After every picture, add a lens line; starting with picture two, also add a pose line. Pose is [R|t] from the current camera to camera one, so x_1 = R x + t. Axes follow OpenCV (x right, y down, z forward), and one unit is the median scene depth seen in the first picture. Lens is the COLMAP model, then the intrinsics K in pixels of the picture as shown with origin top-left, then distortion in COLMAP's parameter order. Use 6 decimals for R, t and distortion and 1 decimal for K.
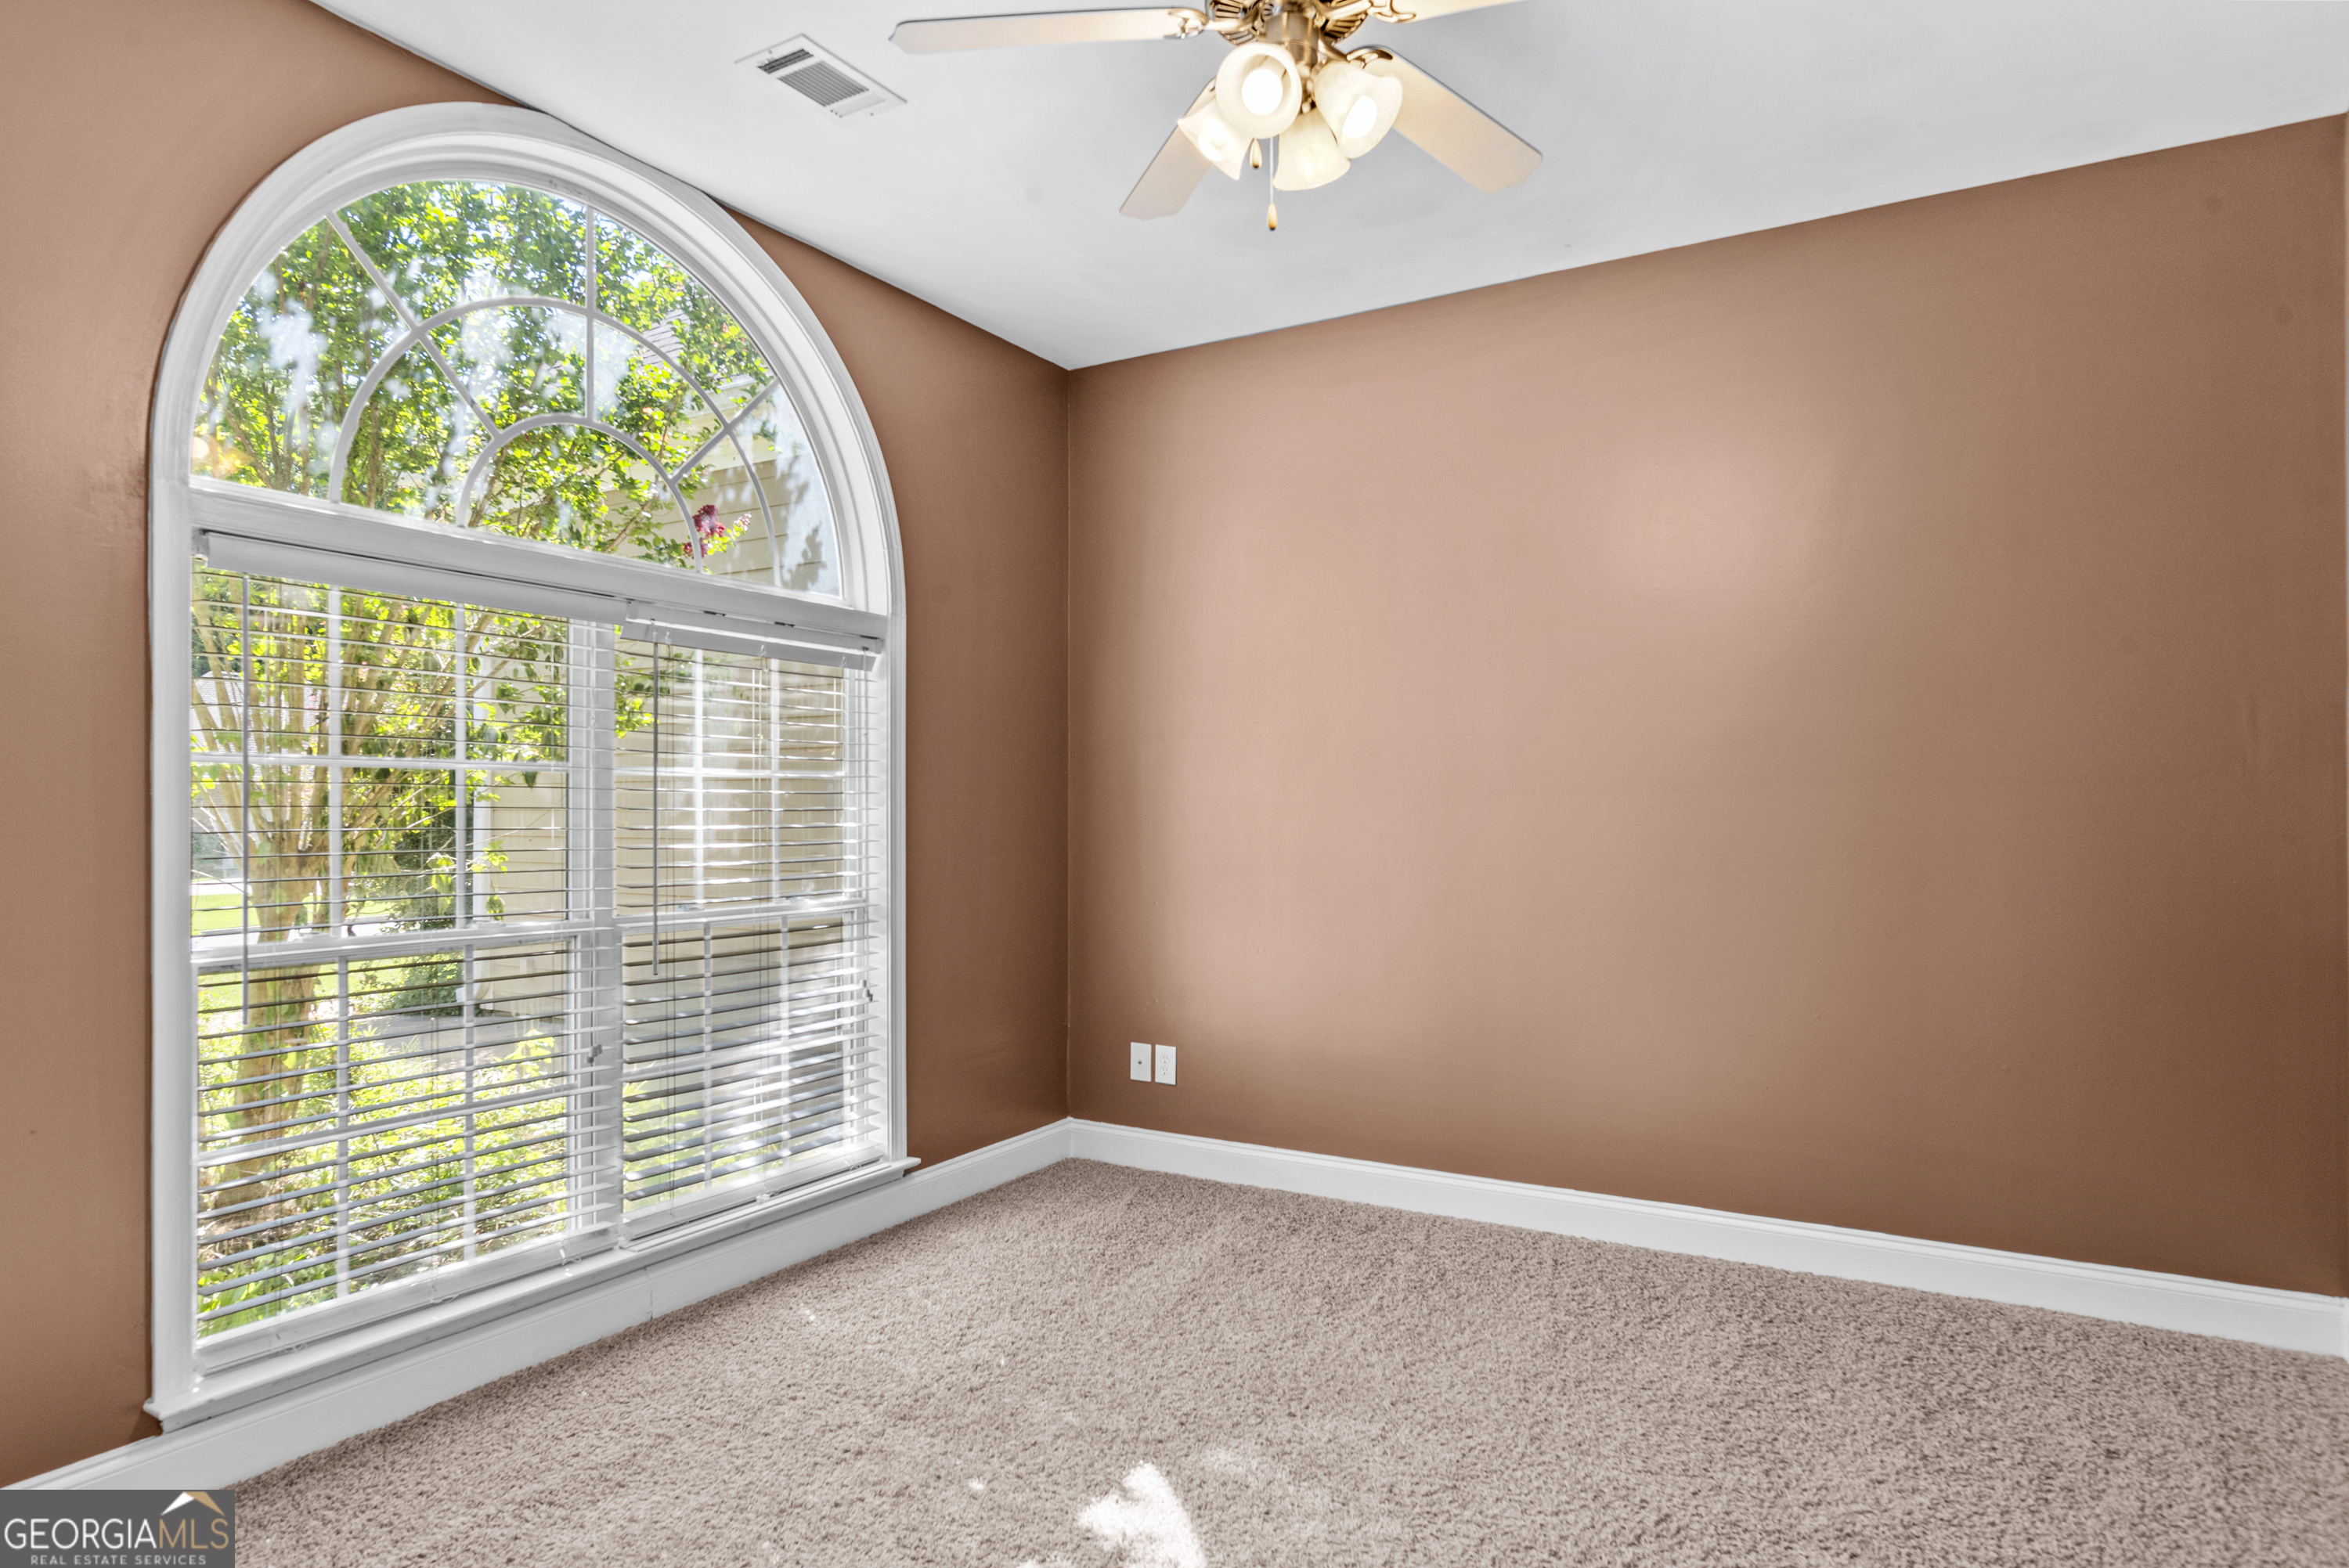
lens RADIAL K [[1335.3, 0, 1173.4], [0, 1335.3, 795.5], [0, 0, 1]] dist [-0.011331, 0.001393]
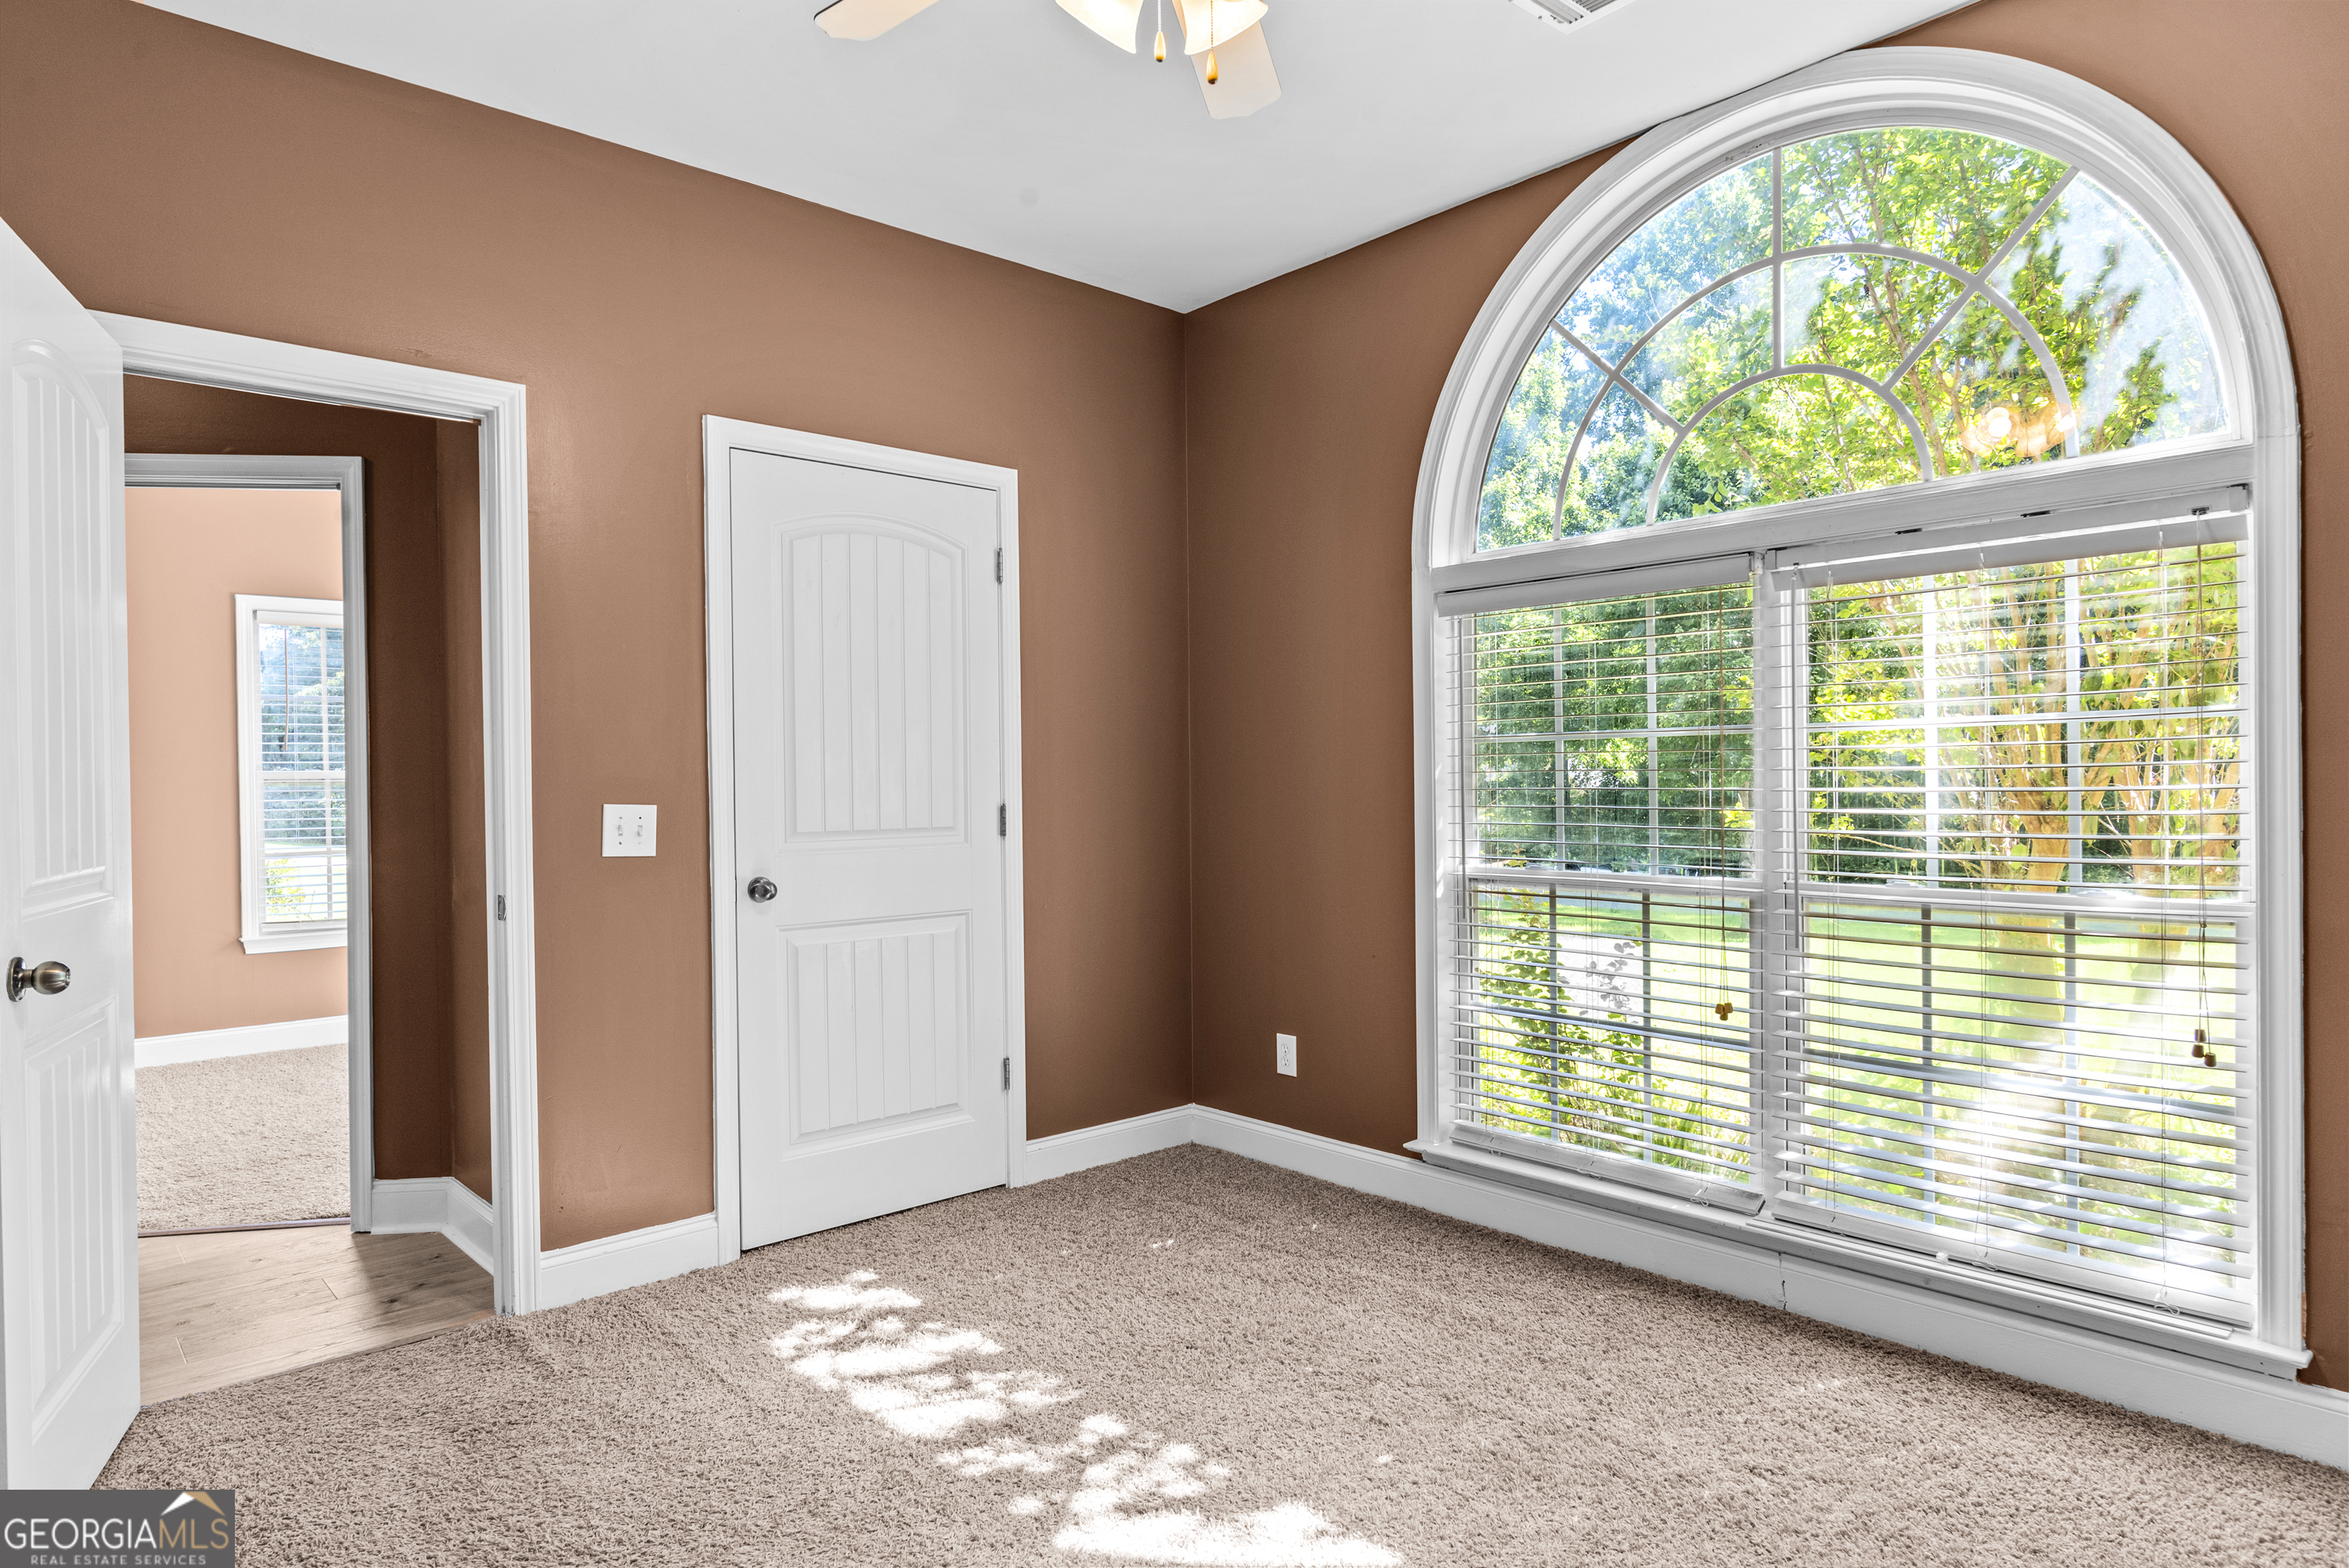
lens RADIAL K [[1335.3, 0, 1173.7], [0, 1335.3, 779.7], [0, 0, 1]] dist [-0.011331, 0.001393]
pose [[-0.293375, 0.007973, -0.955964, 0.578801], [0.020115, 0.999795, 0.002166, 0.006753], [0.955786, -0.018594, -0.293476, 0.797447]]
